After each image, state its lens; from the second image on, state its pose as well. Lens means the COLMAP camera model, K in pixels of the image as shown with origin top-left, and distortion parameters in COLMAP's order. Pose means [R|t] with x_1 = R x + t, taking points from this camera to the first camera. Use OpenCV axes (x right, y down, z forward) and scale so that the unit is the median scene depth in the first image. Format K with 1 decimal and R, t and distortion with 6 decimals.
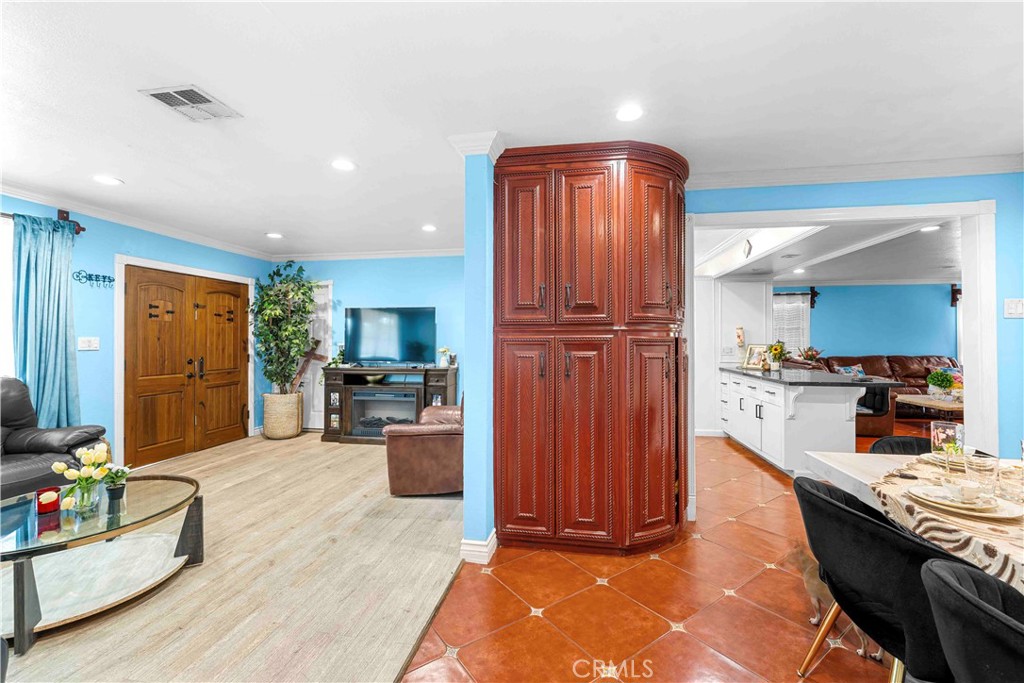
lens RADIAL K [[416.7, 0, 512.9], [0, 416.7, 338.3], [0, 0, 1]] dist [-0.004588, -0.000867]
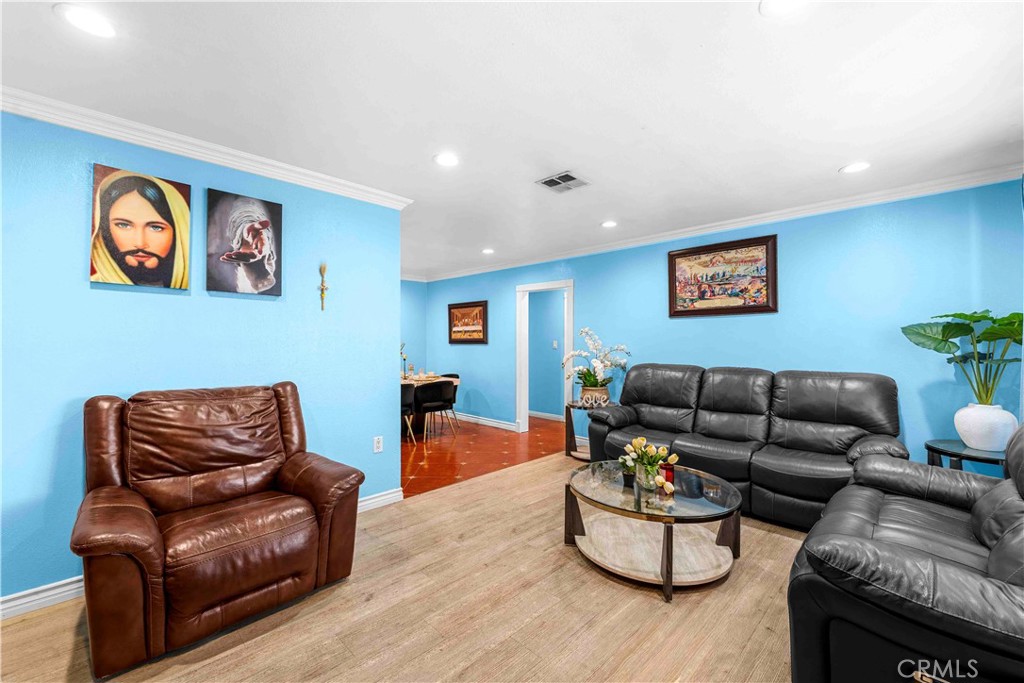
lens RADIAL K [[416.7, 0, 516.7], [0, 416.7, 344.7], [0, 0, 1]] dist [-0.004588, -0.000867]
pose [[-0.820657, -0.010411, 0.571326, -0.716688], [-0.009113, 0.999945, 0.005132, -0.002104], [-0.571348, -0.000995, -0.820707, 1.121008]]
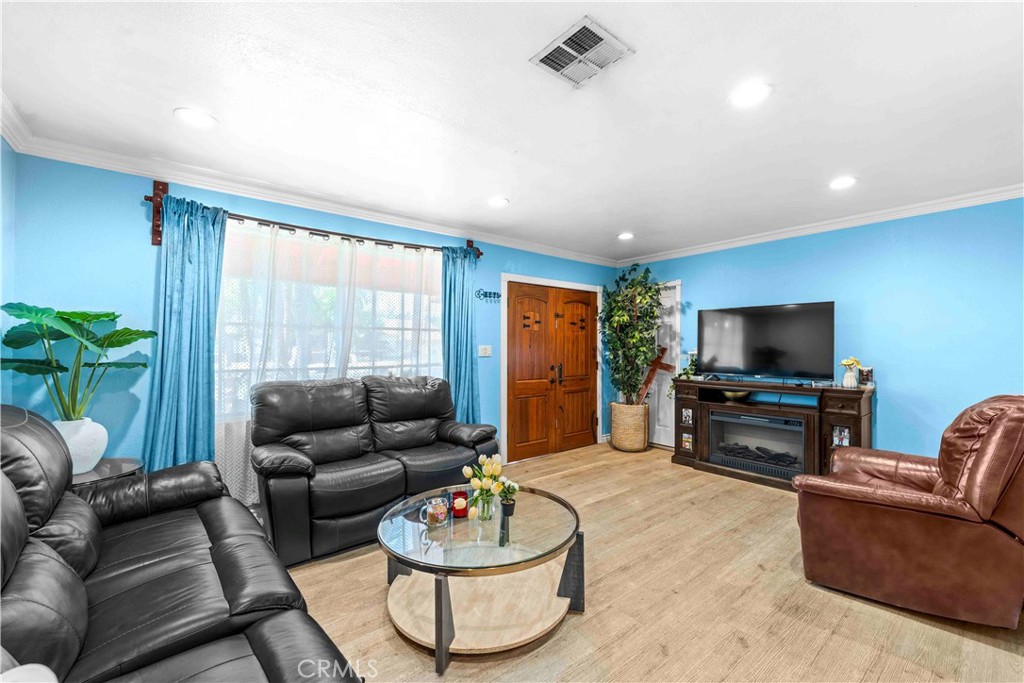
lens RADIAL K [[416.7, 0, 517.3], [0, 416.7, 340.9], [0, 0, 1]] dist [-0.004588, -0.000867]
pose [[0.755711, -0.009860, -0.654831, -0.161587], [0.003736, 0.999935, -0.010744, -0.002448], [0.654894, 0.005673, 0.755699, 0.148514]]
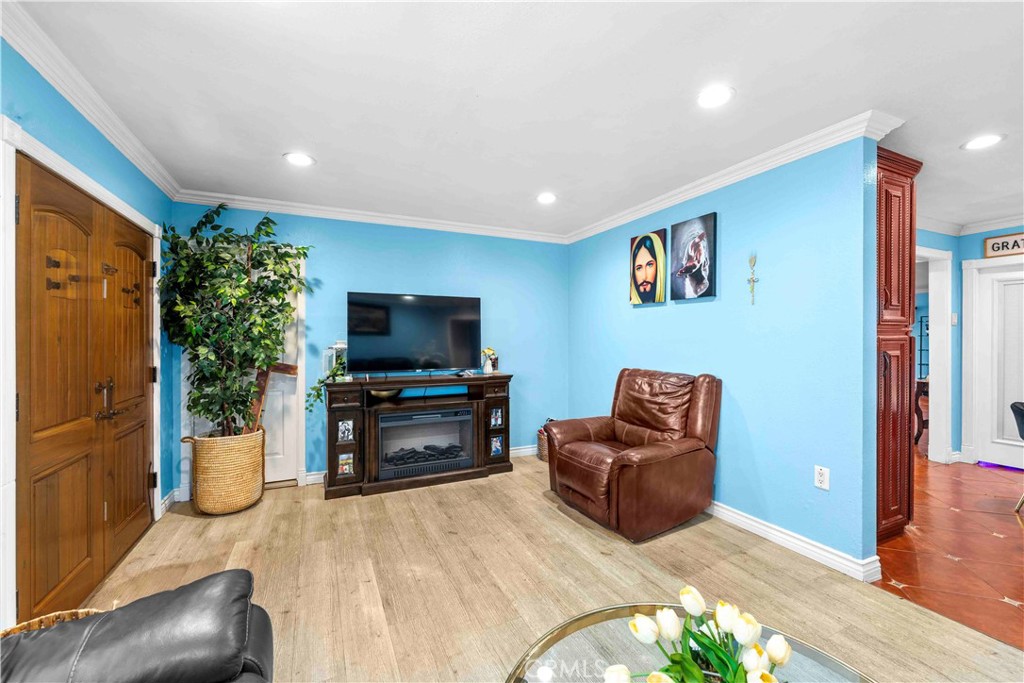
lens RADIAL K [[416.7, 0, 511.1], [0, 416.7, 339.9], [0, 0, 1]] dist [-0.004588, -0.000867]
pose [[0.825426, -0.004225, 0.564495, -0.731862], [-0.000647, 0.999964, 0.008431, -0.002237], [-0.564510, -0.007325, 0.825394, 0.398930]]
